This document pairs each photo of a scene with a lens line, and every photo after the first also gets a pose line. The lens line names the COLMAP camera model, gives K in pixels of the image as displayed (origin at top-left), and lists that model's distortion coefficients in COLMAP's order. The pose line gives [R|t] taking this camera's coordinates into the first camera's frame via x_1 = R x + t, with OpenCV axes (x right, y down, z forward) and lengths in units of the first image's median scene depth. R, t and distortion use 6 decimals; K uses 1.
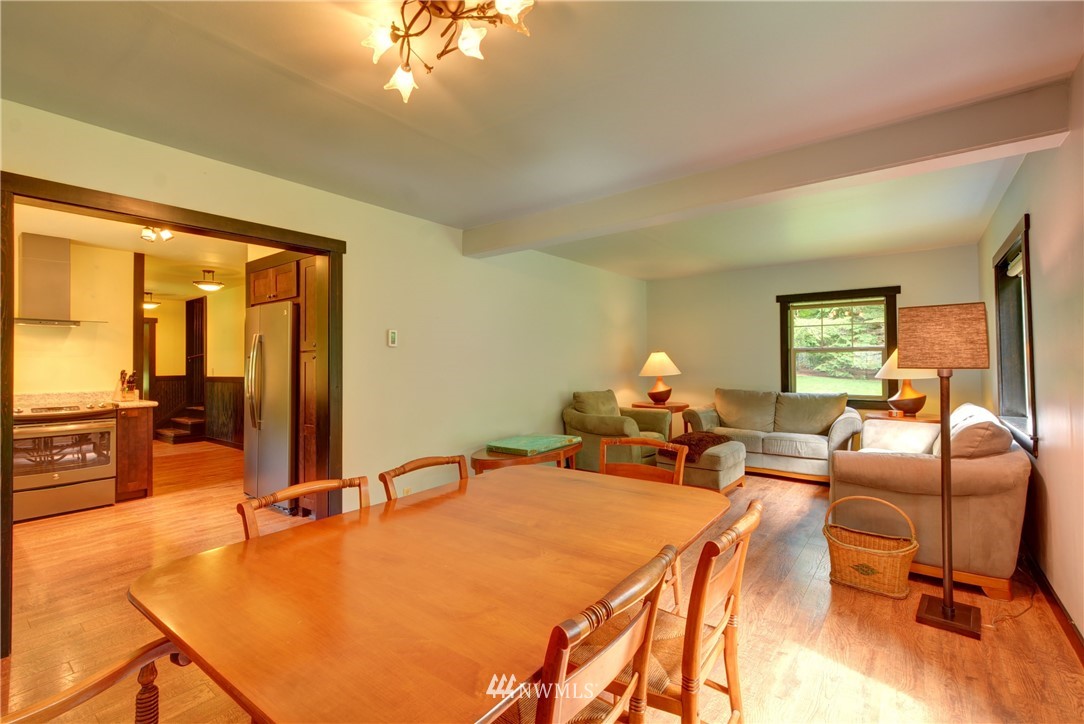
lens RADIAL K [[482.4, 0, 536.3], [0, 482.4, 357.7], [0, 0, 1]] dist [0.000384, 0.000982]
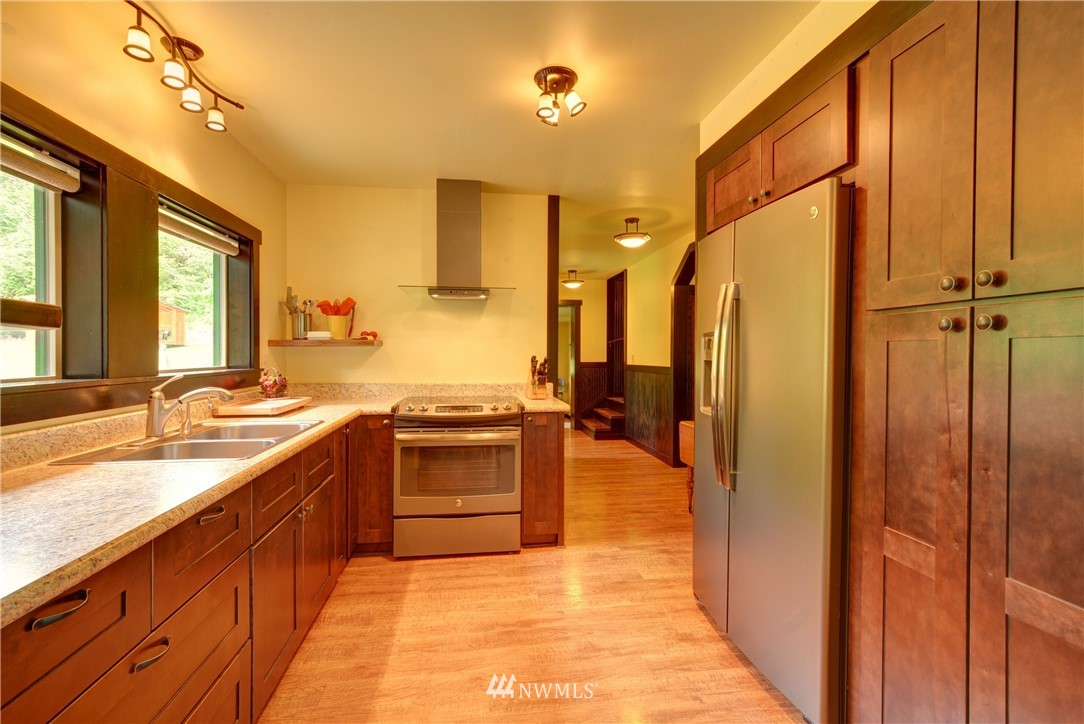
lens RADIAL K [[482.4, 0, 539.7], [0, 482.4, 358.2], [0, 0, 1]] dist [0.000384, 0.000982]
pose [[0.718881, 0.017688, -0.694908, -0.349289], [0.000496, 0.999663, 0.025959, 0.010365], [0.695133, -0.019006, 0.718630, 0.487438]]
